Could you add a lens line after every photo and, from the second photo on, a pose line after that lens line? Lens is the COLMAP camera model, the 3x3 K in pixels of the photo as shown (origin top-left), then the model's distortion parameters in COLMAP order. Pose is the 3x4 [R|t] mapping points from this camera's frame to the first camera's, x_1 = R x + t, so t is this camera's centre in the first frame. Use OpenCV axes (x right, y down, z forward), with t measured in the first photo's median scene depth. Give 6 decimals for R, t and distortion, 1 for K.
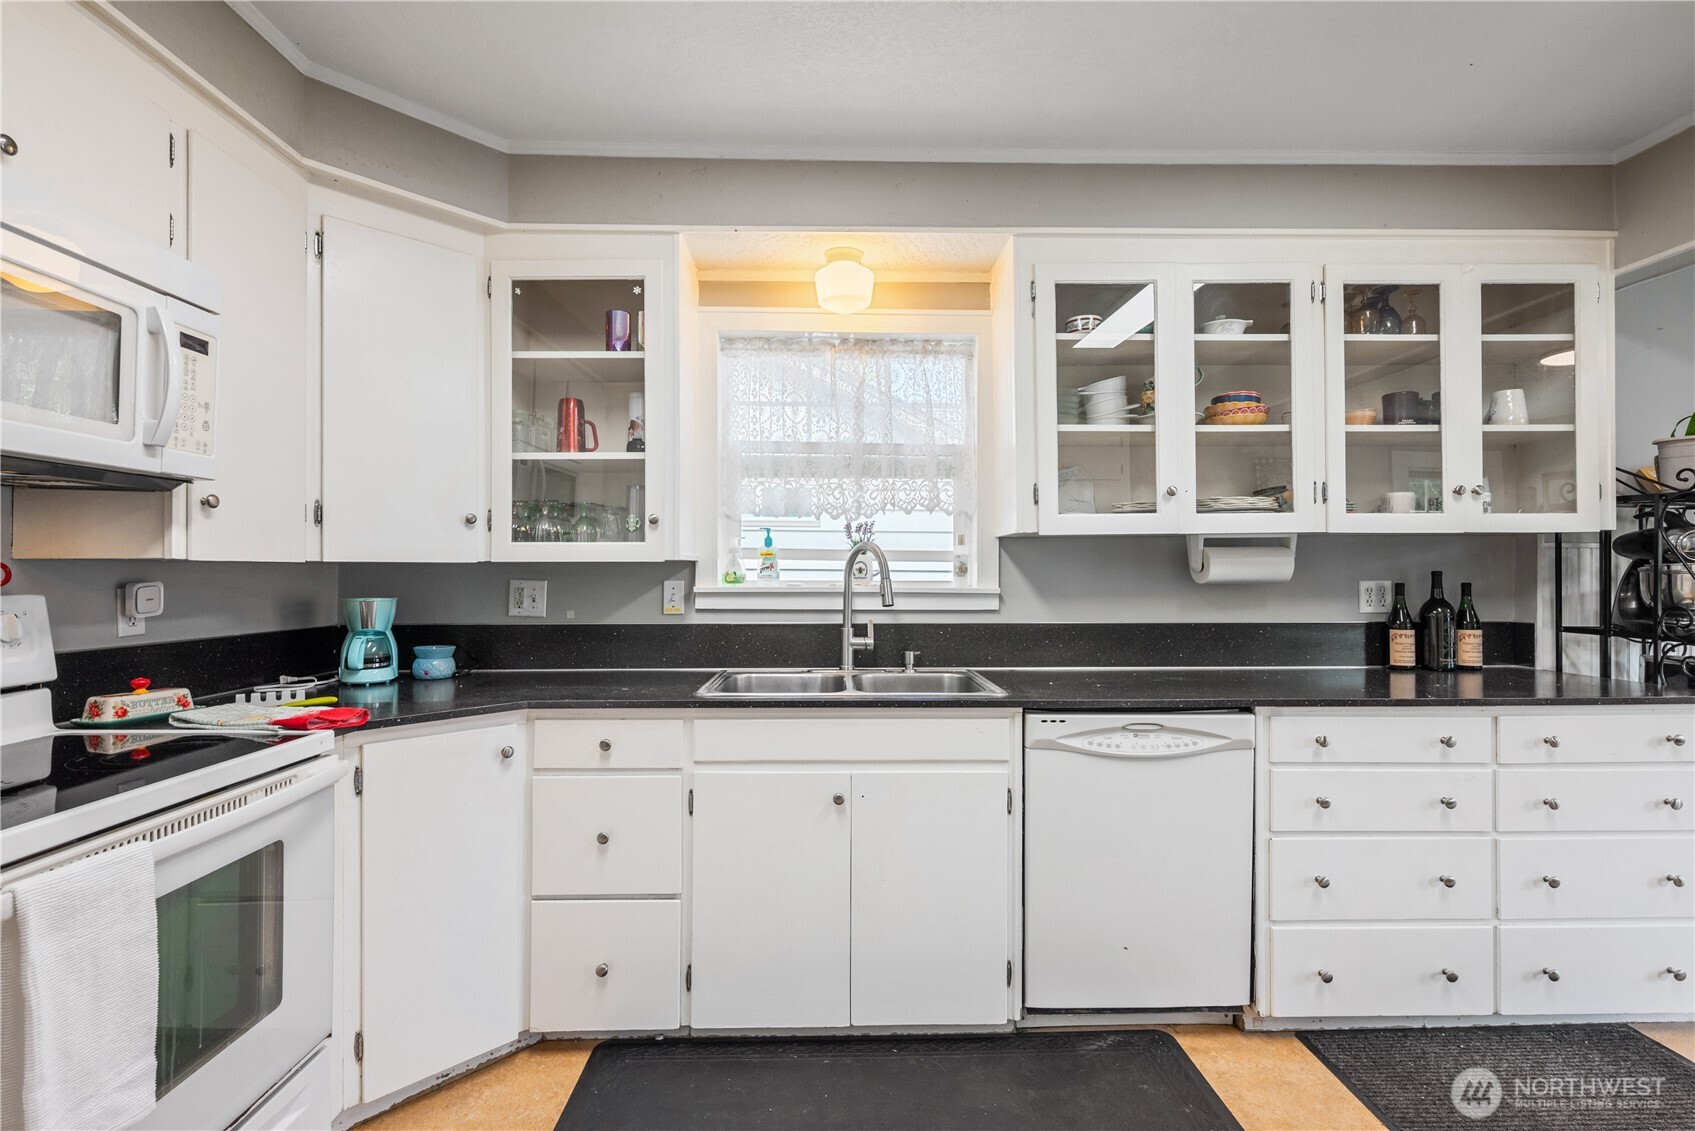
lens RADIAL K [[774.9, 0, 843.8], [0, 774.9, 570.8], [0, 0, 1]] dist [0.004435, 0.000295]
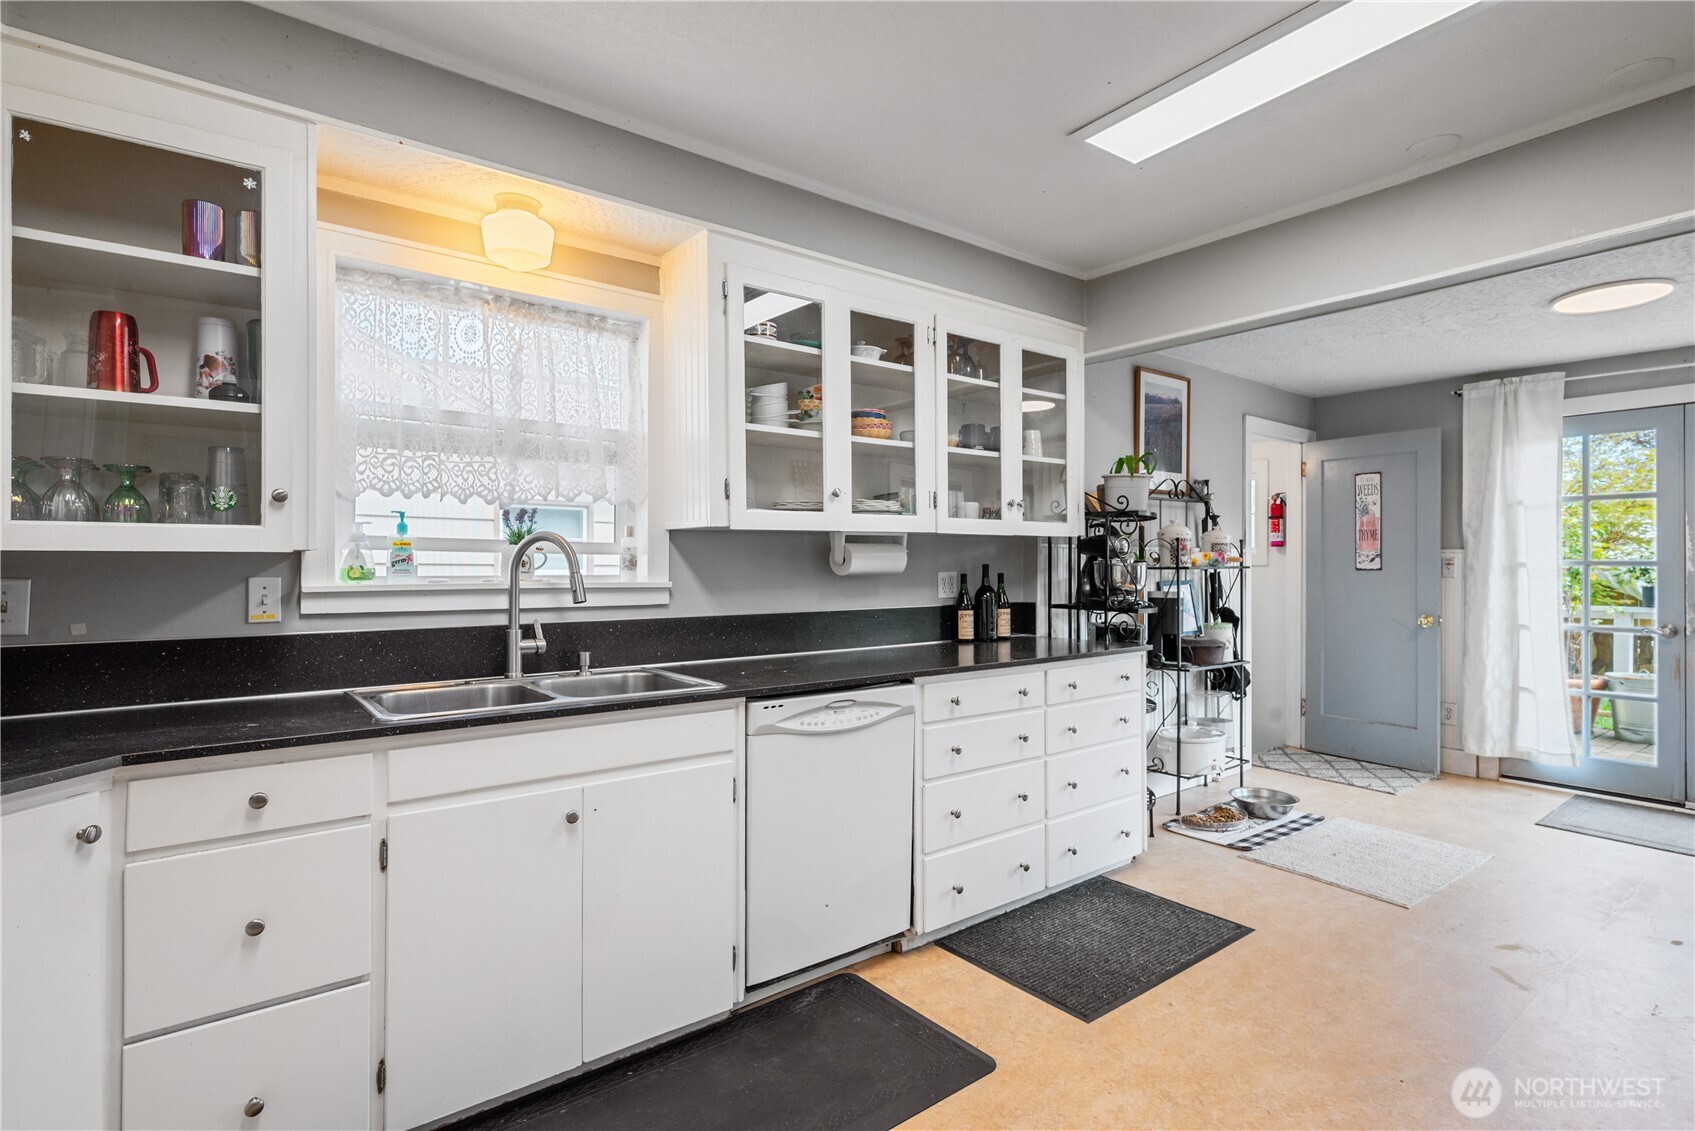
lens RADIAL K [[835.2, 0, 847.1], [0, 835.2, 565.2], [0, 0, 1]] dist [0.005828, -0.000944]
pose [[0.805329, -0.001143, 0.592826, -0.273454], [0.000504, 0.999999, 0.001243, -0.000021], [-0.592827, -0.000702, 0.805329, 0.021593]]
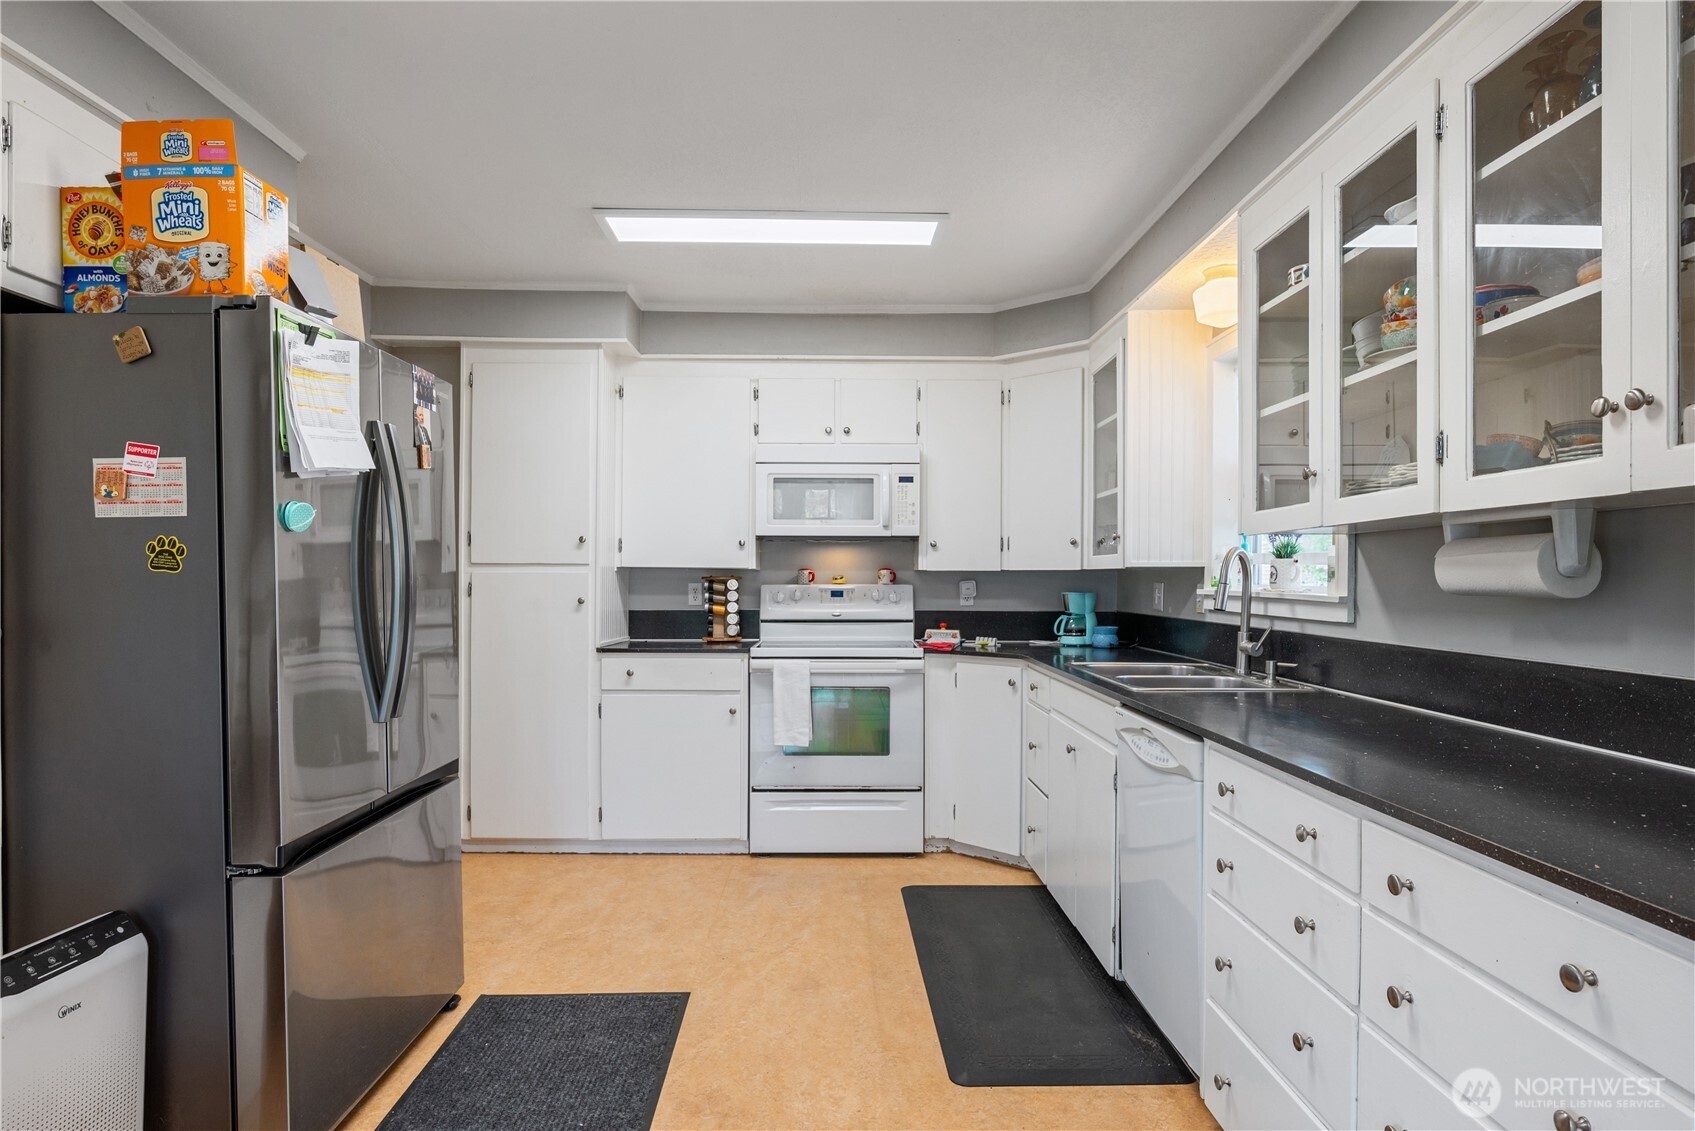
lens RADIAL K [[989.4, 0, 844.0], [0, 989.4, 571.0], [0, 0, 1]] dist [-0.000517, -0.001207]
pose [[-0.004515, -0.004385, -0.999980, 1.401735], [0.001282, 0.999990, -0.004391, 0.000151], [0.999989, -0.001302, -0.004510, 0.527150]]
